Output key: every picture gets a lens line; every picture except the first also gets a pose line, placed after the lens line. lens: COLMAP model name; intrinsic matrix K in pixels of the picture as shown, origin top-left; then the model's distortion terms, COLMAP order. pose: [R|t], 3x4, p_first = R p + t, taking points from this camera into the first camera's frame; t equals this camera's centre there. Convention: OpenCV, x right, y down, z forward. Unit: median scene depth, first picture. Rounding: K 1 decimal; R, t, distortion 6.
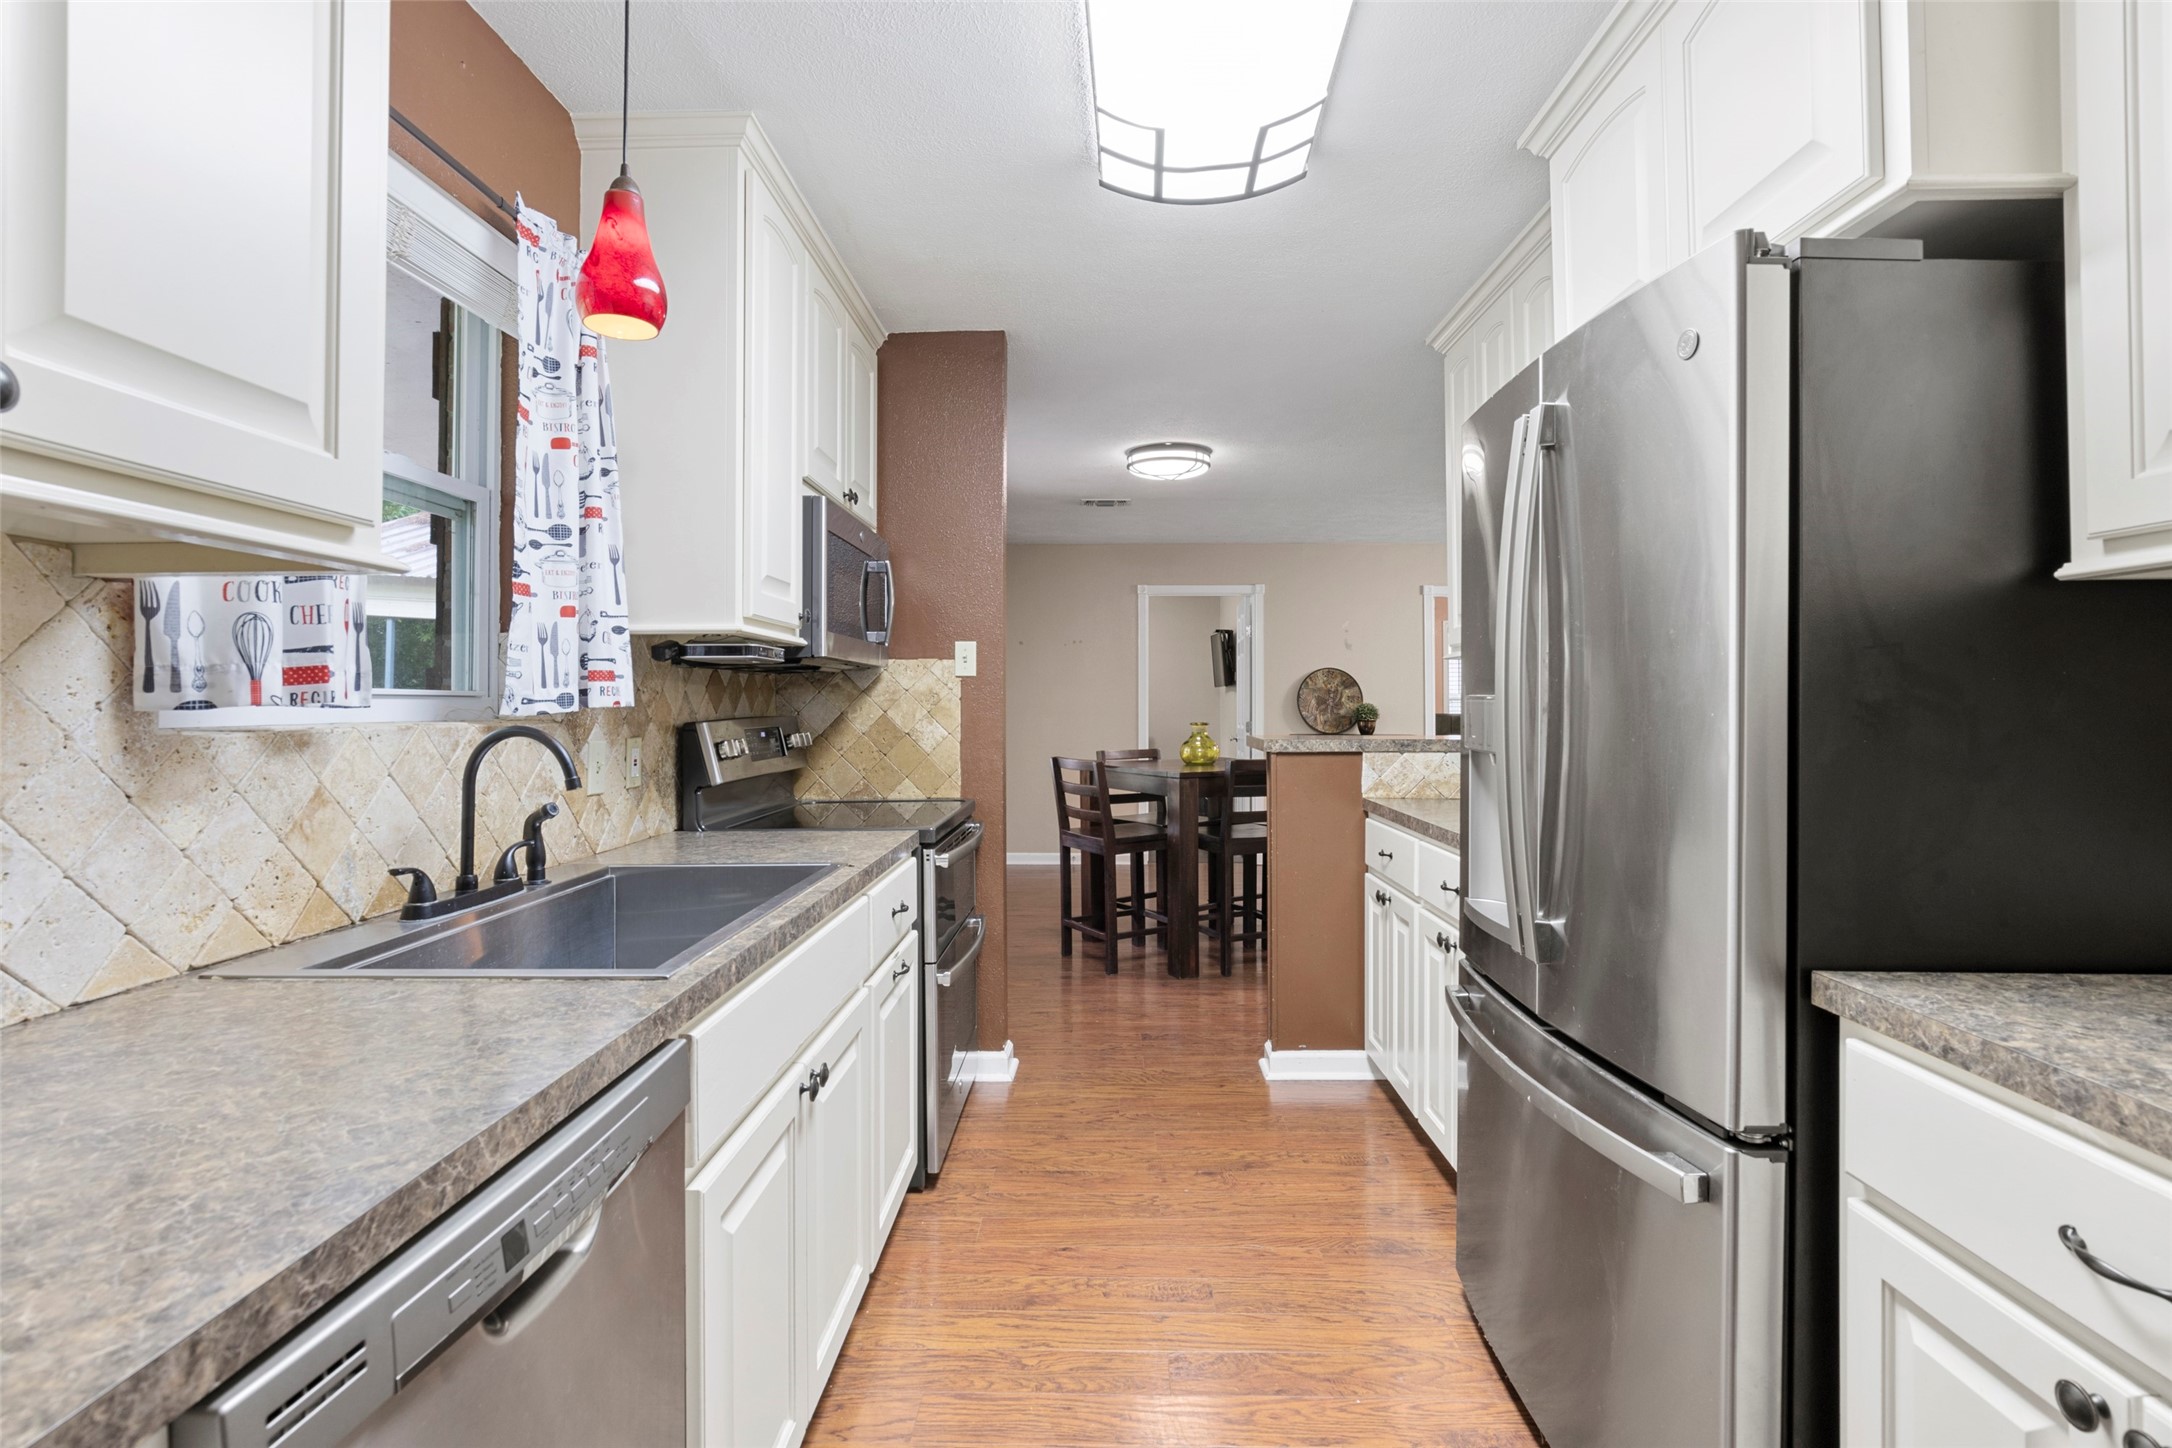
lens RADIAL K [[1010.4, 0, 1078.3], [0, 1010.4, 734.1], [0, 0, 1]] dist [-0.001604, 0.000496]
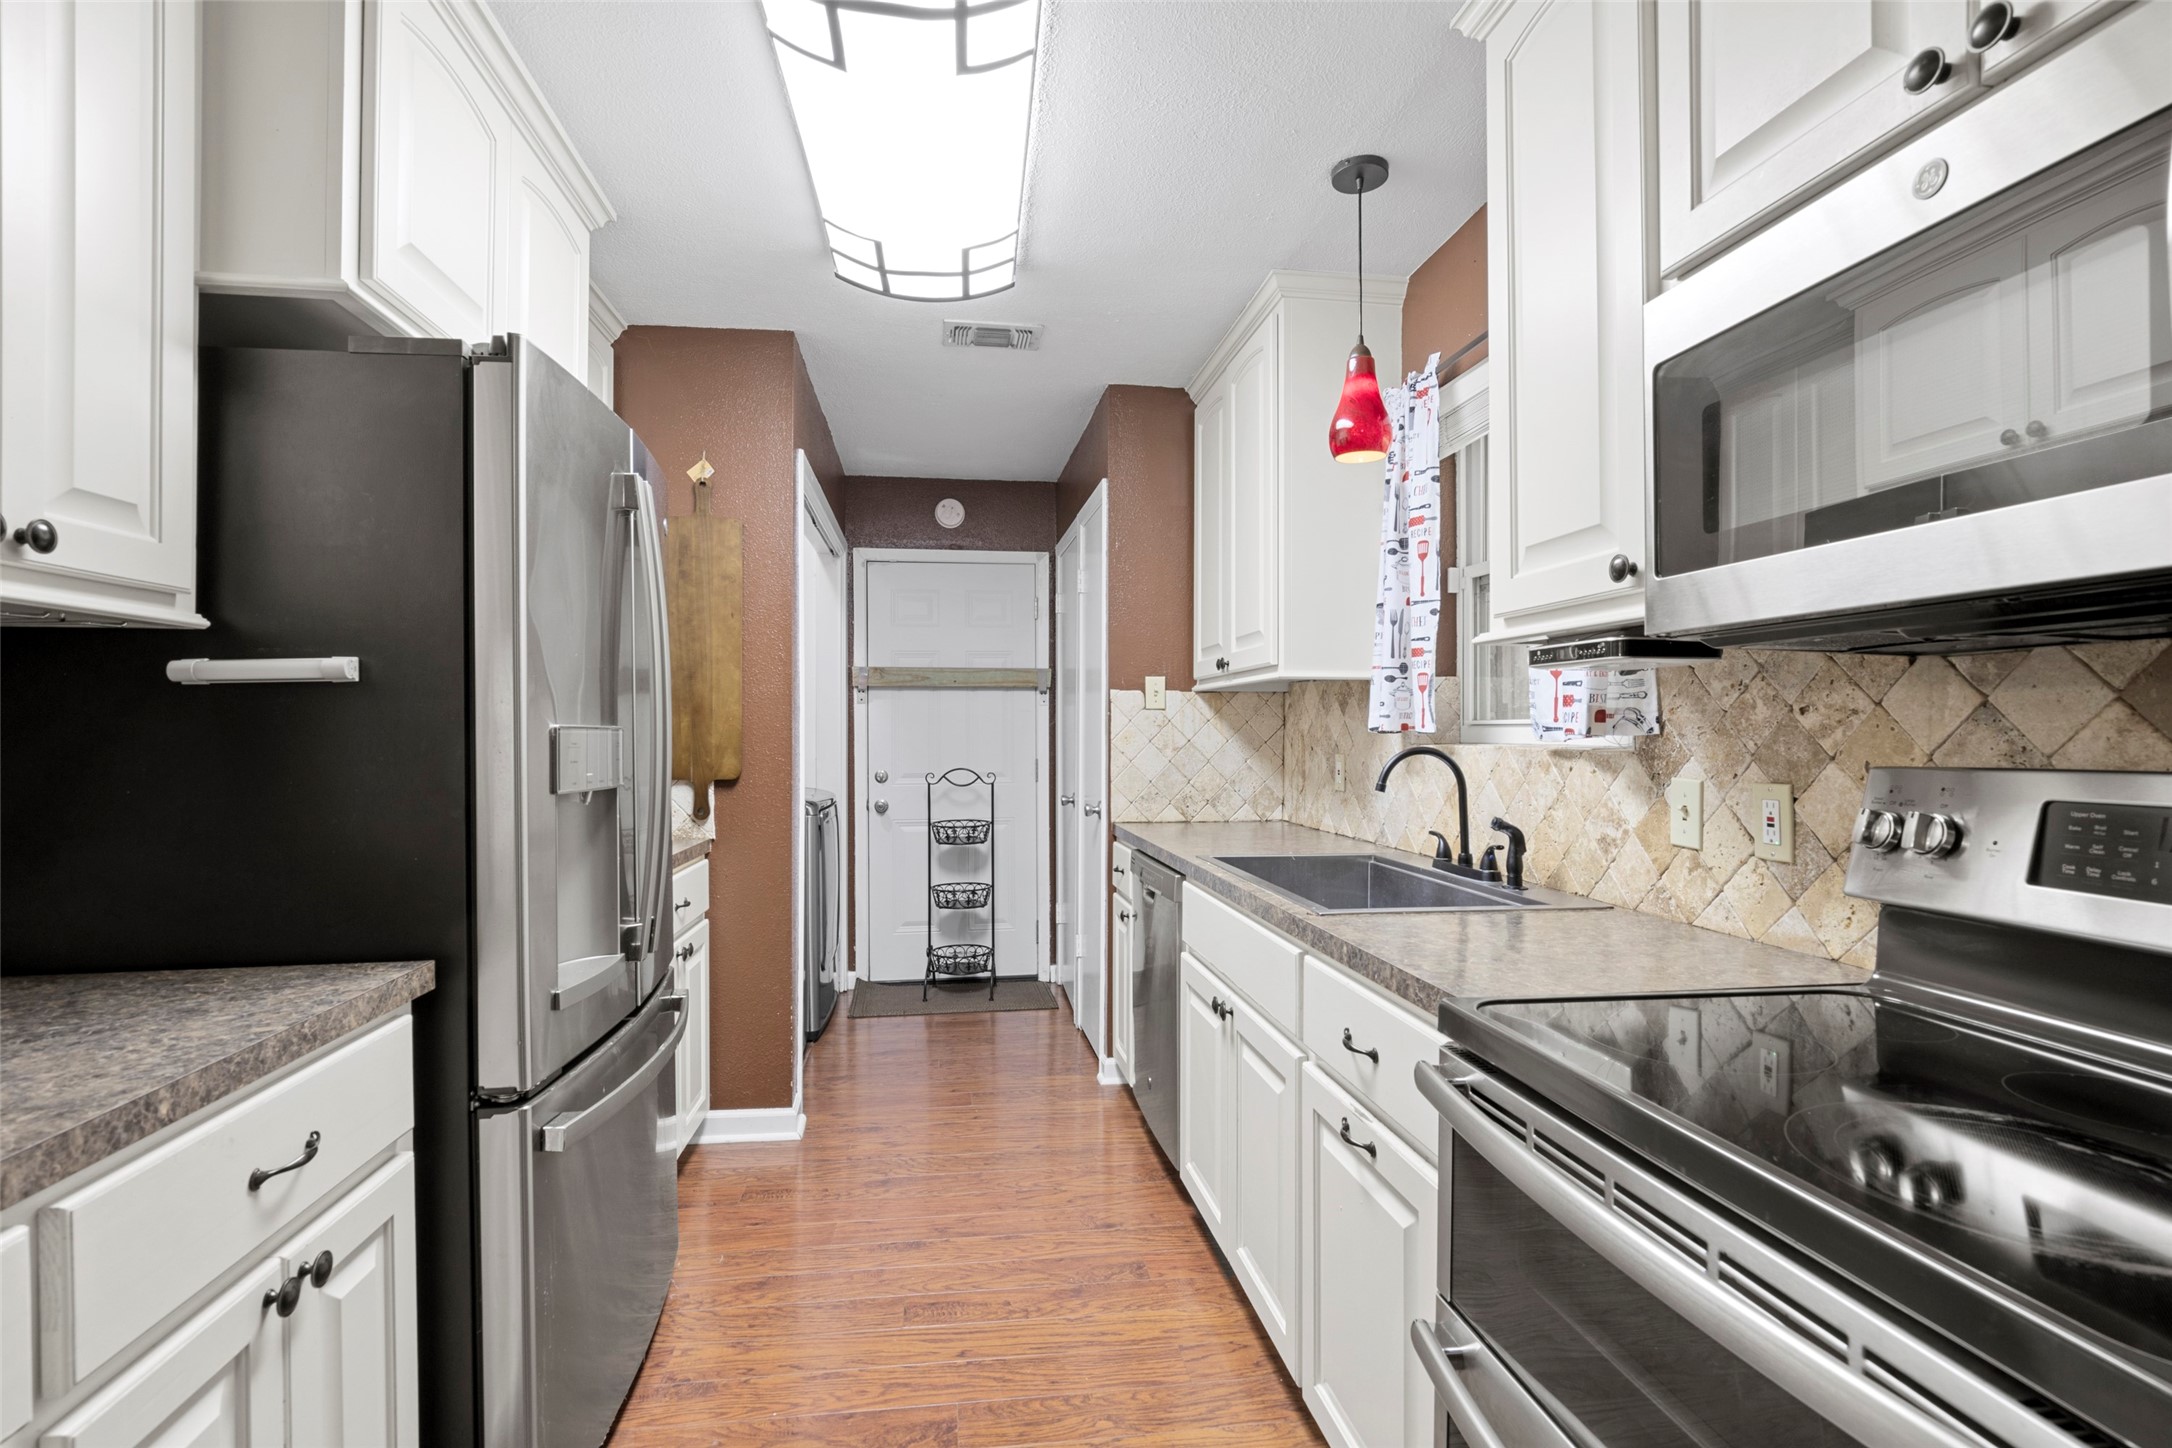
lens RADIAL K [[1029.9, 0, 1082.7], [0, 1029.9, 726.1], [0, 0, 1]] dist [-0.019314, 0.006153]
pose [[-0.985360, 0.004424, -0.170428, 0.140608], [-0.000543, 0.999577, 0.029090, -0.068418], [0.170485, 0.028757, -0.984941, 2.030962]]
